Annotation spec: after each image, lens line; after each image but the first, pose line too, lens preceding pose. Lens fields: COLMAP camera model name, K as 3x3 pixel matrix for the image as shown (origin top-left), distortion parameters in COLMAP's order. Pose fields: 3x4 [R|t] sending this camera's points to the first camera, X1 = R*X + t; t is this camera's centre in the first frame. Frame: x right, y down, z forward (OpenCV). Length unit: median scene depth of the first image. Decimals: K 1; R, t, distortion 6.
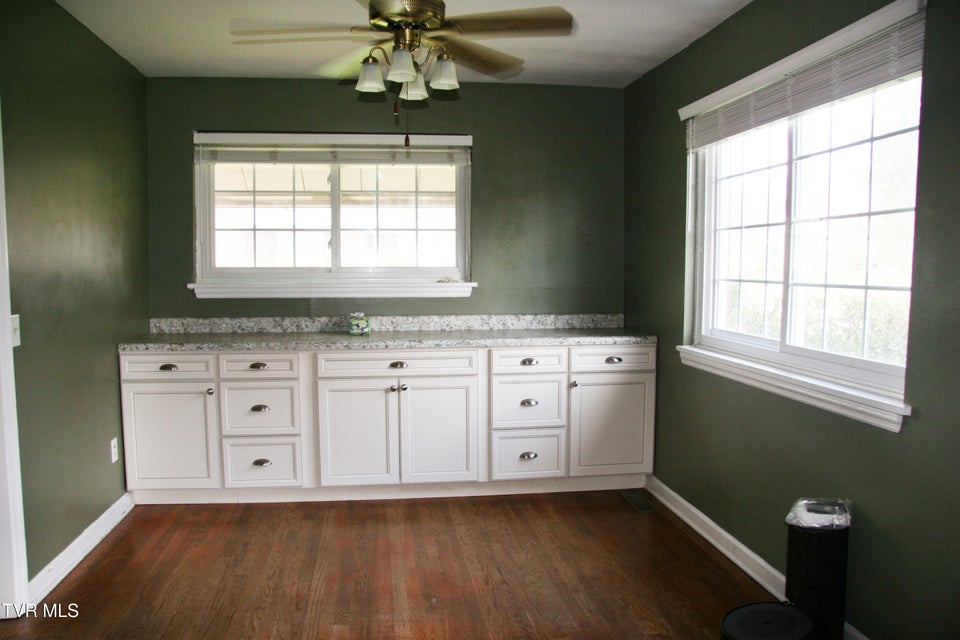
lens RADIAL K [[728.7, 0, 468.3], [0, 728.7, 340.1], [0, 0, 1]] dist [-0.077496, 0.004106]
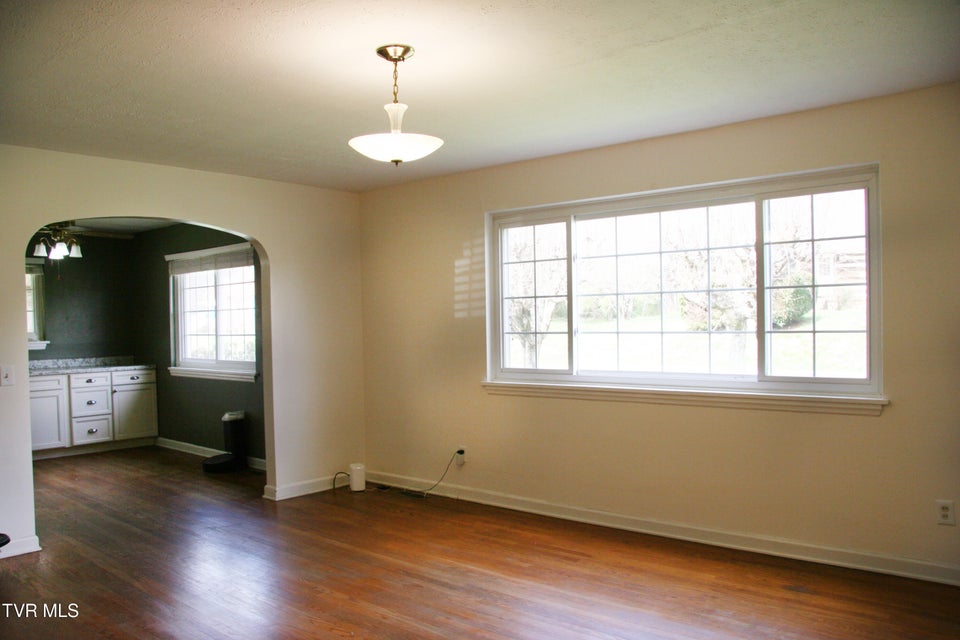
lens RADIAL K [[728.7, 0, 478.3], [0, 728.7, 323.8], [0, 0, 1]] dist [-0.077496, 0.004106]
pose [[0.736706, -0.019469, 0.675933, -0.428954], [0.090380, 0.993452, -0.069892, 0.104630], [-0.670146, 0.112580, 0.733642, -1.076987]]
